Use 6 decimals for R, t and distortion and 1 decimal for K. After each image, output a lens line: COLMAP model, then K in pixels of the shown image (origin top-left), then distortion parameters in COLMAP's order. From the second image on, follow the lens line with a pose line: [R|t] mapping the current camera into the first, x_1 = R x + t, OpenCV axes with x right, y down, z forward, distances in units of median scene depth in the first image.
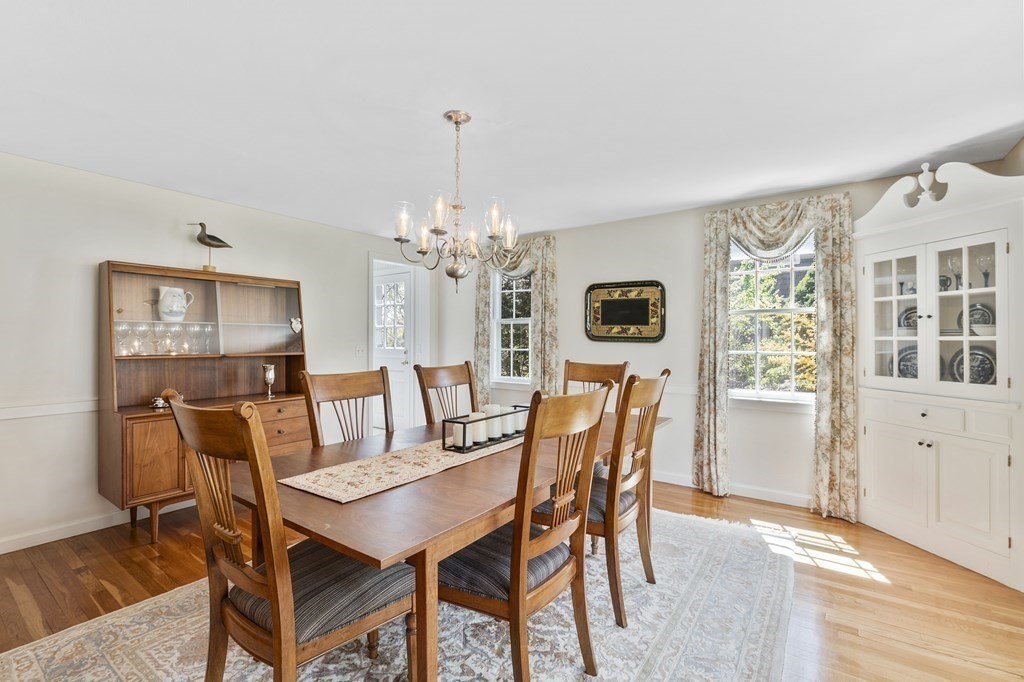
lens RADIAL K [[447.1, 0, 511.8], [0, 447.1, 338.8], [0, 0, 1]] dist [-0.010687, 0.000161]
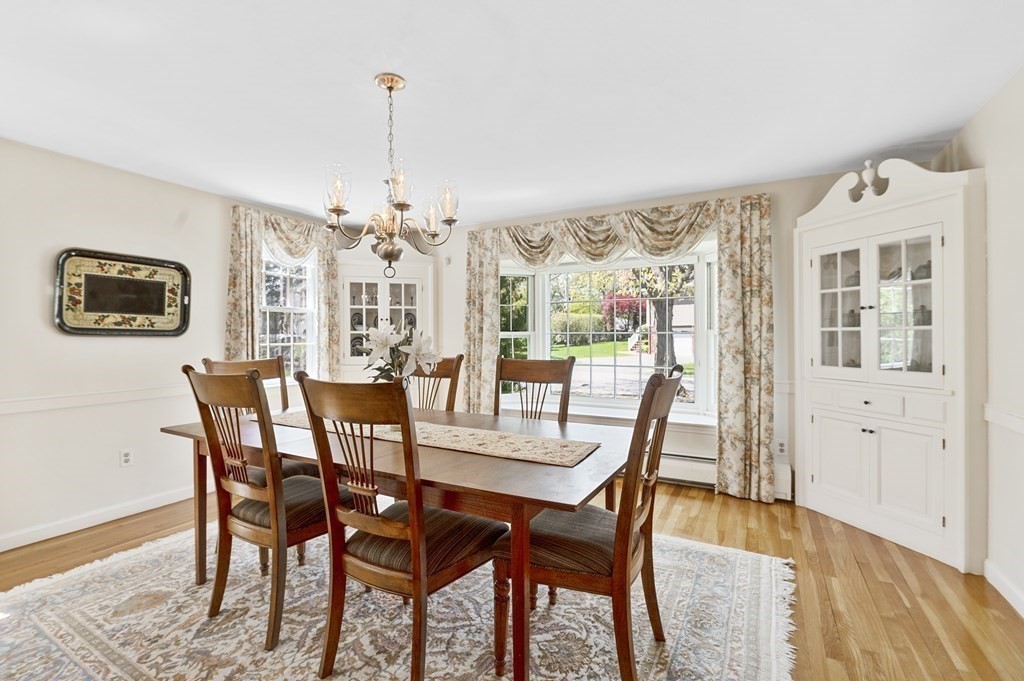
lens RADIAL K [[447.1, 0, 511.6], [0, 447.1, 336.6], [0, 0, 1]] dist [-0.010687, 0.000161]
pose [[-0.109140, -0.002555, 0.994023, -0.557895], [0.007088, 0.999969, 0.003348, 0.009696], [-0.994001, 0.007411, -0.109118, 0.457624]]
